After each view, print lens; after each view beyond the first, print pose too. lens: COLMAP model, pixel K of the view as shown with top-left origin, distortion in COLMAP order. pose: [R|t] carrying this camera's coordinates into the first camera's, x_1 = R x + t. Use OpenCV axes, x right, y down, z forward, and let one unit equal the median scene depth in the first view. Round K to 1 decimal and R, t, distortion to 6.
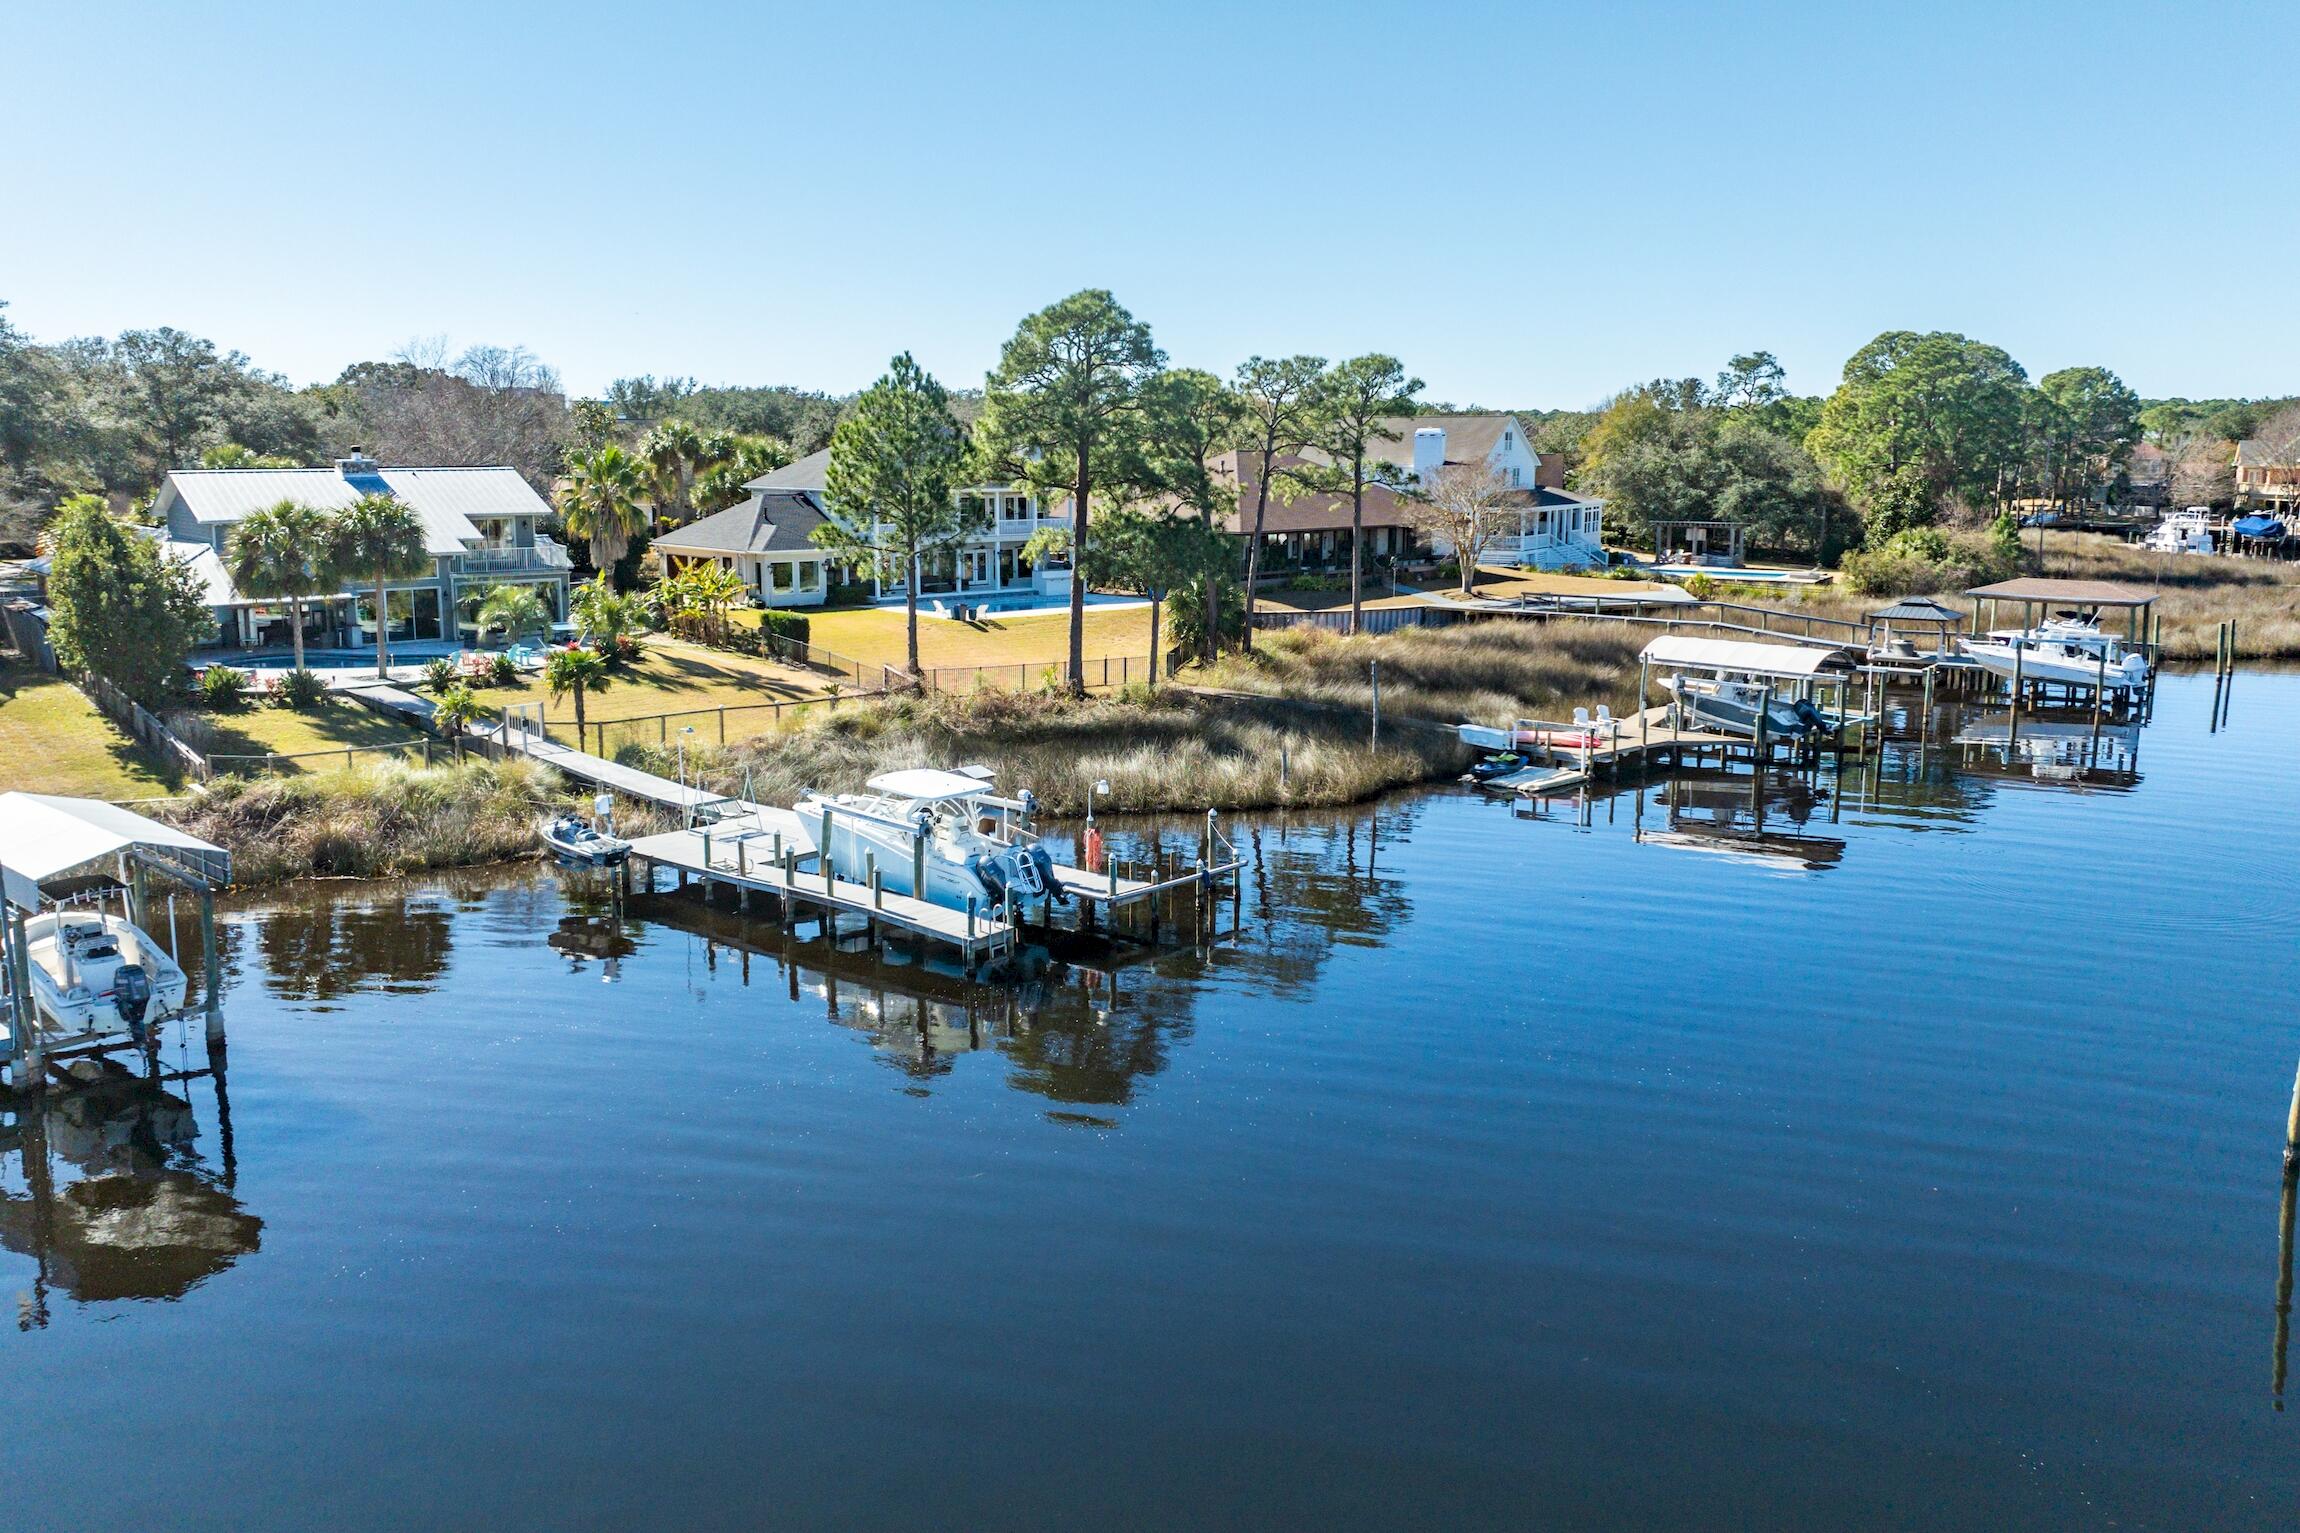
lens RADIAL K [[1920.4, 0, 1142.7], [0, 1920.4, 756.8], [0, 0, 1]] dist [0.007163, -0.033657]
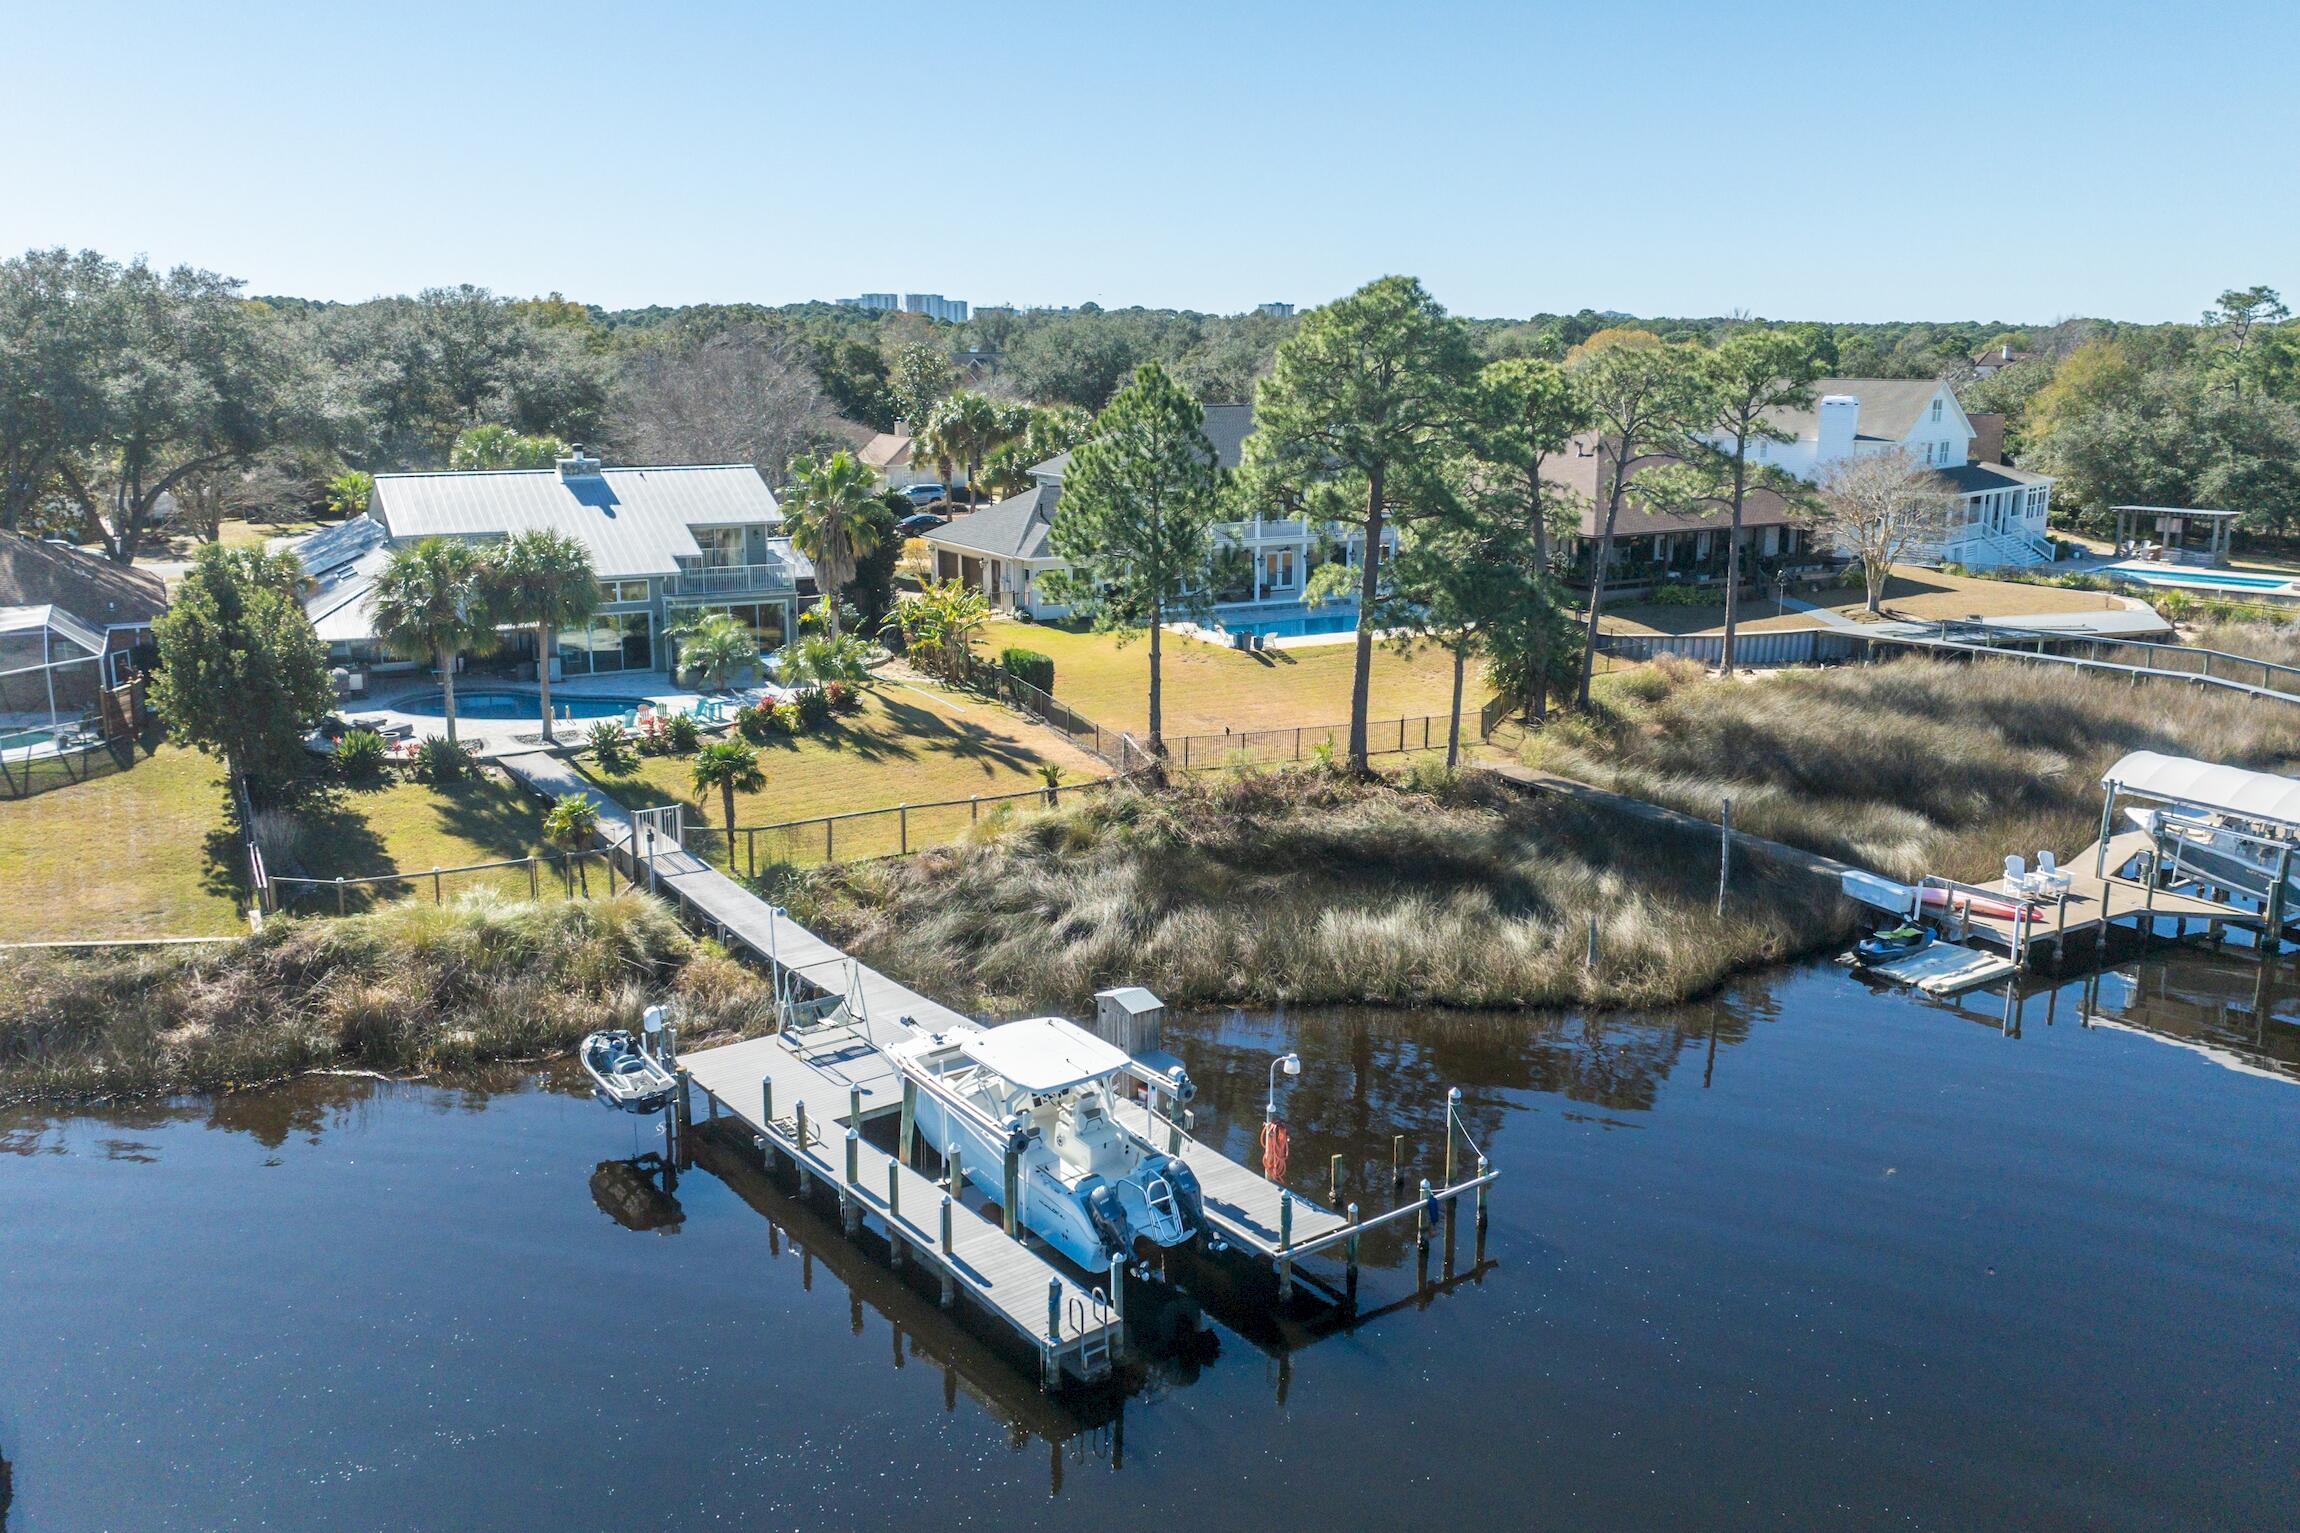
lens RADIAL K [[1920.4, 0, 1148.2], [0, 1920.4, 765.3], [0, 0, 1]] dist [0.007163, -0.033657]
pose [[0.980539, 0.044505, -0.191213, 0.035732], [-0.034585, 0.997892, 0.054908, -0.081069], [0.193253, -0.047227, 0.980012, 0.187299]]
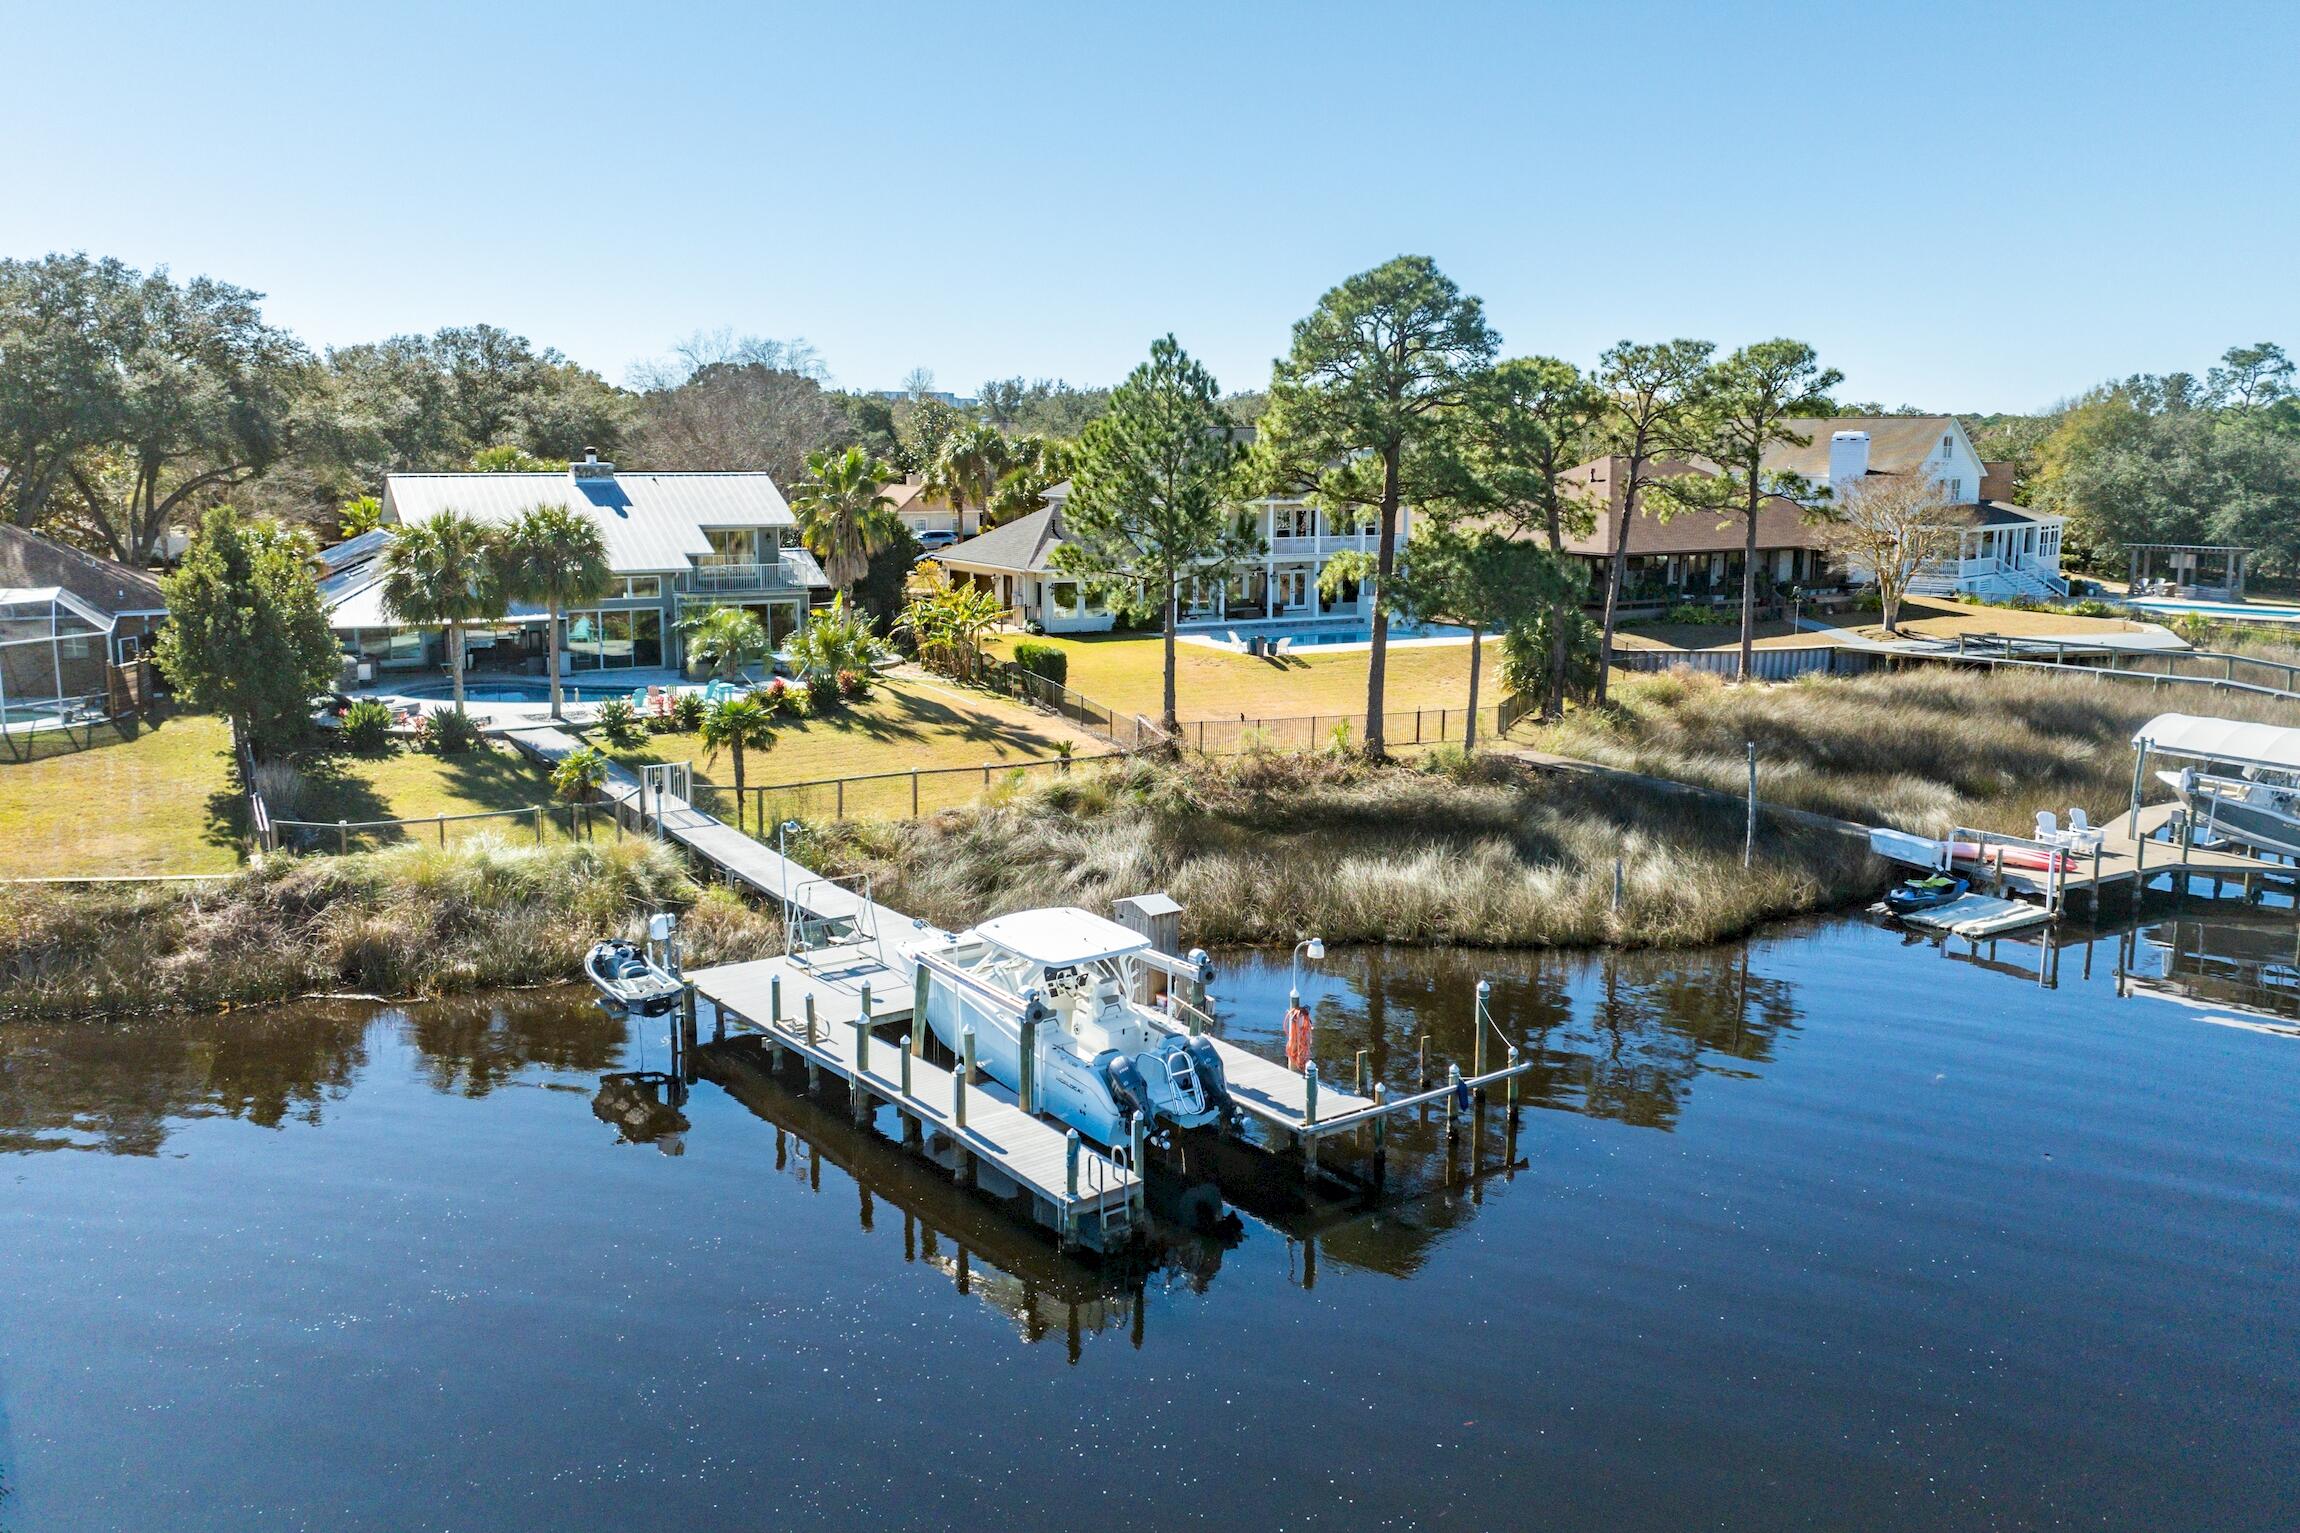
lens RADIAL K [[1920.4, 0, 1147.6], [0, 1920.4, 763.3], [0, 0, 1]] dist [0.007163, -0.033657]
pose [[0.979653, 0.035908, -0.197460, 0.033144], [-0.035667, 0.999352, 0.004778, -0.031908], [0.197504, 0.002362, 0.980299, 0.195101]]
